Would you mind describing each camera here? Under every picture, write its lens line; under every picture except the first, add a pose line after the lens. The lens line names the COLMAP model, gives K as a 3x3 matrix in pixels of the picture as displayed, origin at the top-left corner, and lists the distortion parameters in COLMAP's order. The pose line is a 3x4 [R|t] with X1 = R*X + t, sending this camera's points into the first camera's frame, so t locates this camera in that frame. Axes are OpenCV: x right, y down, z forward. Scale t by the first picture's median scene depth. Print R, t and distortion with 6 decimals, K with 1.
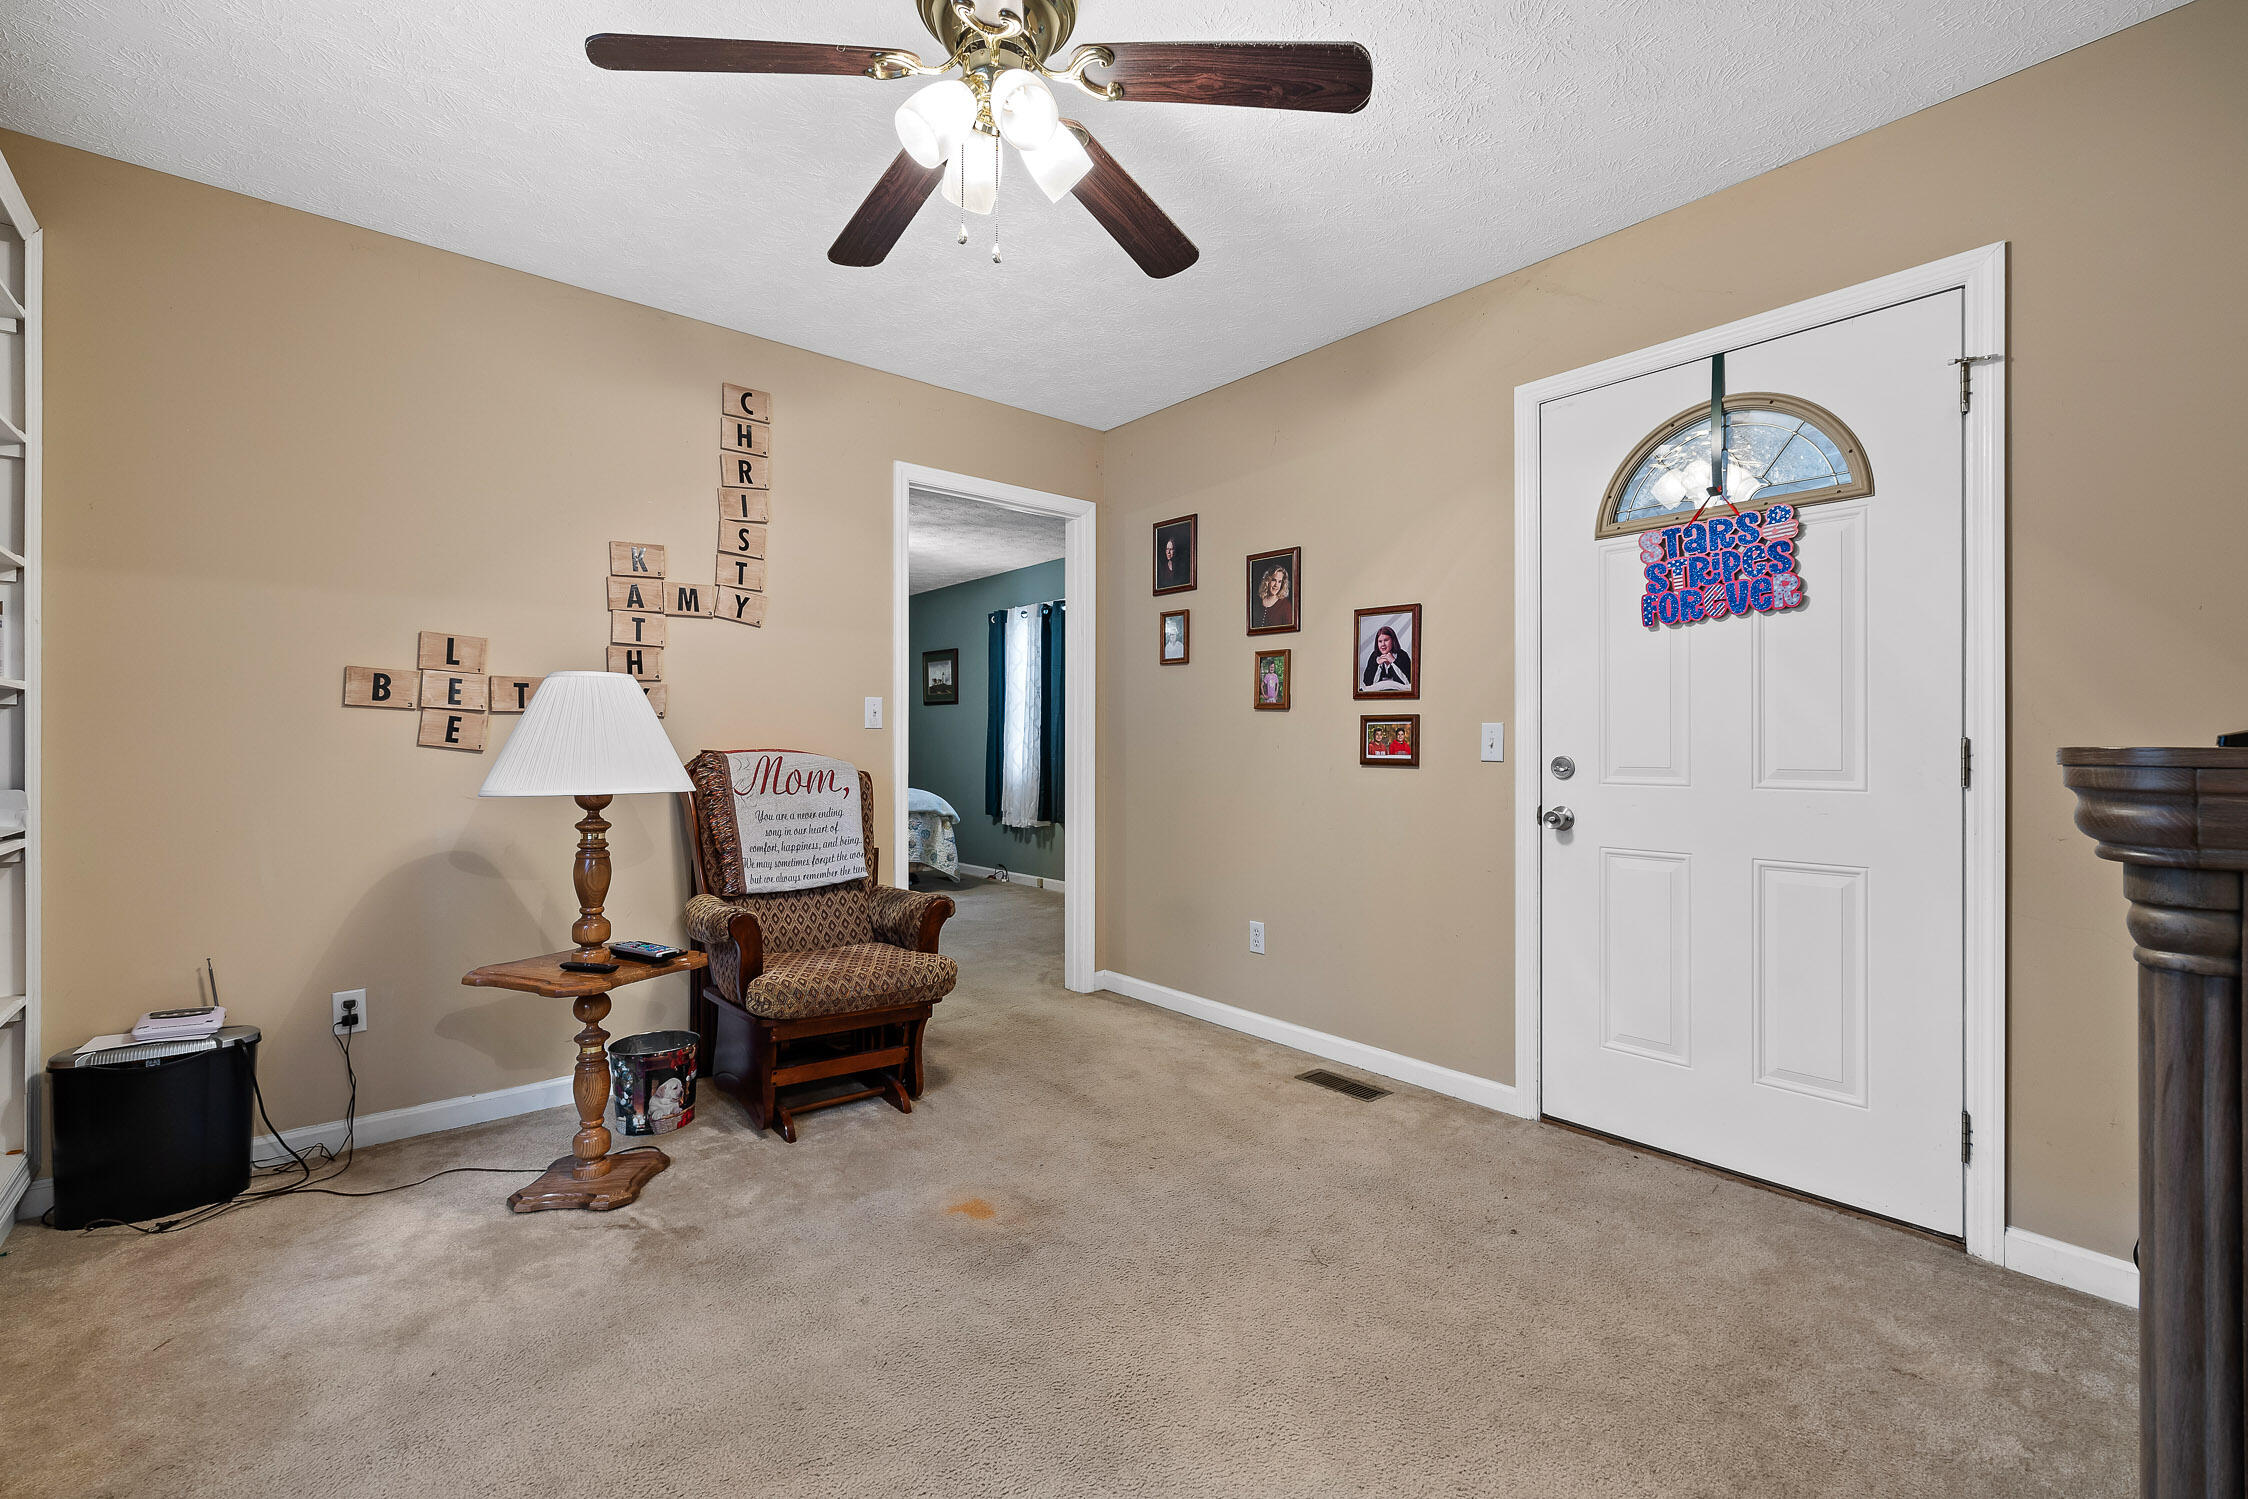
lens RADIAL K [[948.6, 0, 1122.3], [0, 948.6, 746.6], [0, 0, 1]] dist [-0.003874, -0.000192]
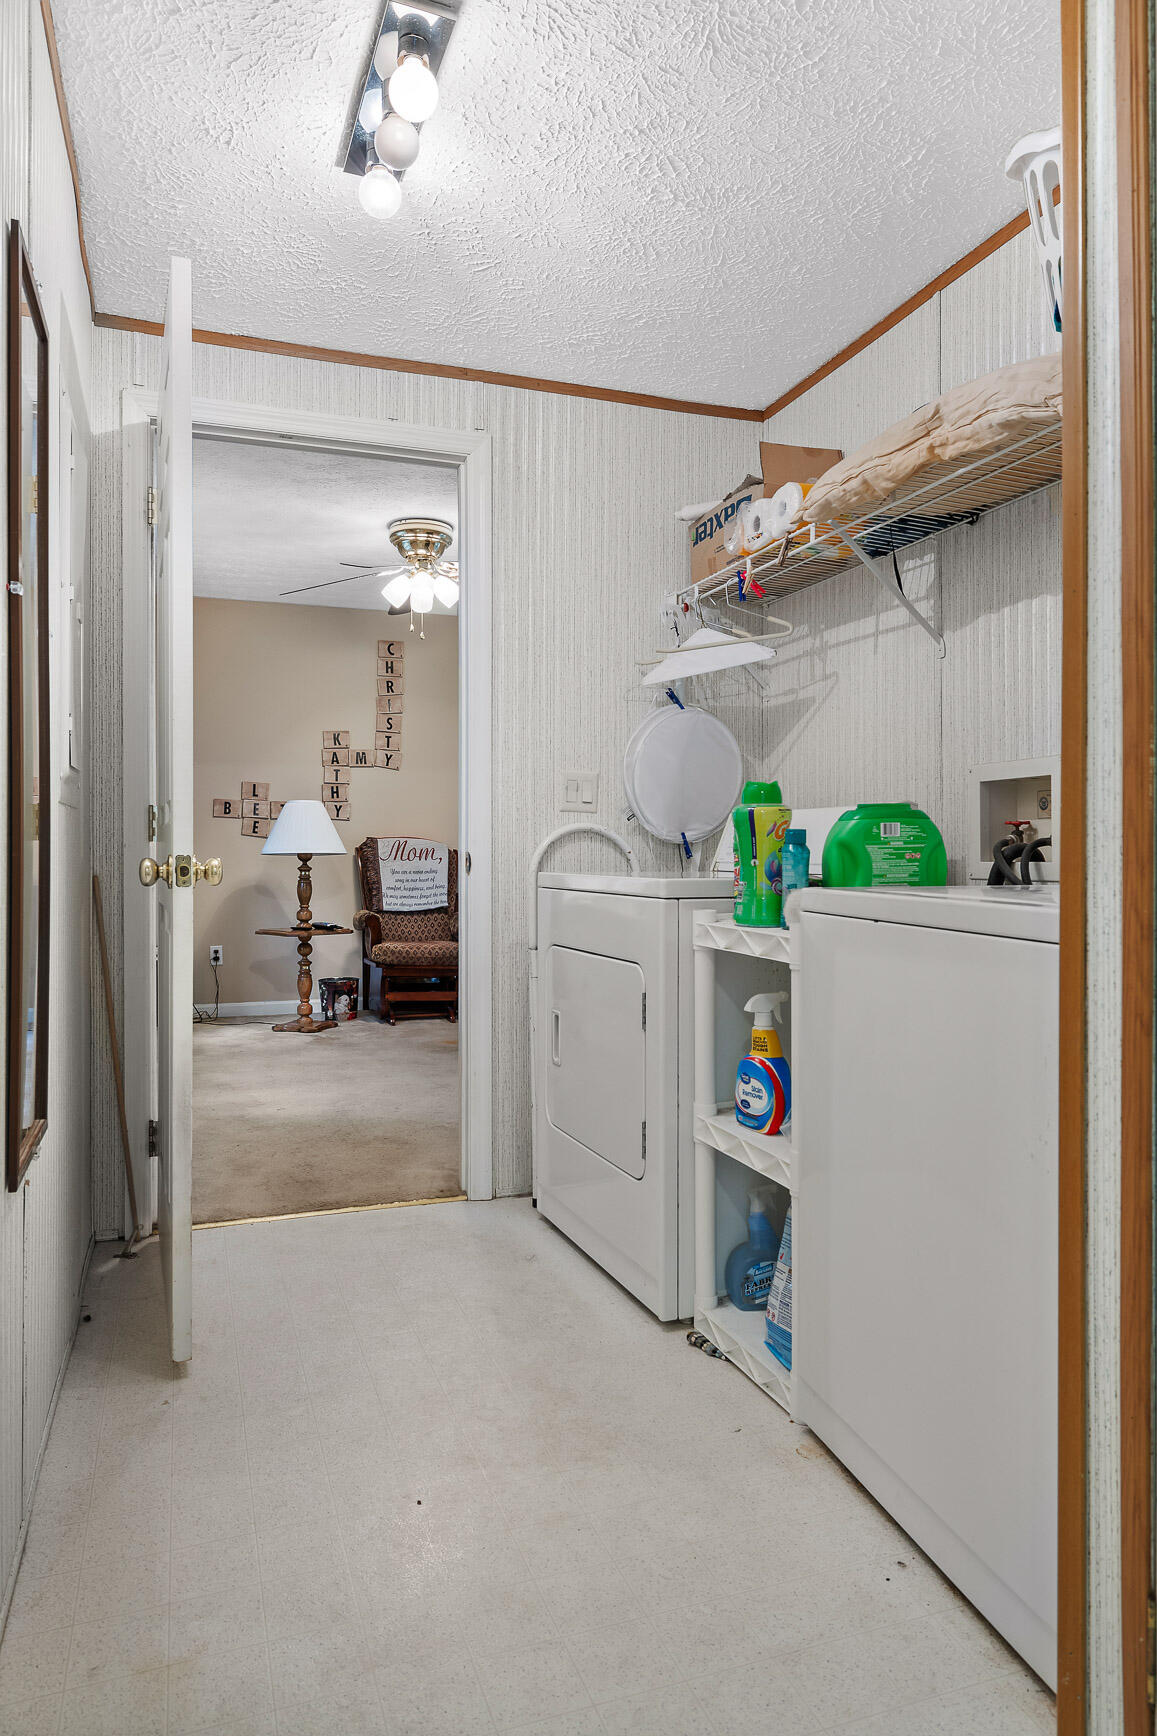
lens RADIAL K [[1107.5, 0, 578.6], [0, 1107.5, 862.5], [0, 0, 1]] dist [-0.004452, -0.000146]
pose [[0.933579, -0.001589, -0.358367, 0.774121], [0.003918, 0.999976, 0.005773, 0.044758], [0.358349, -0.006793, 0.933563, -0.953888]]
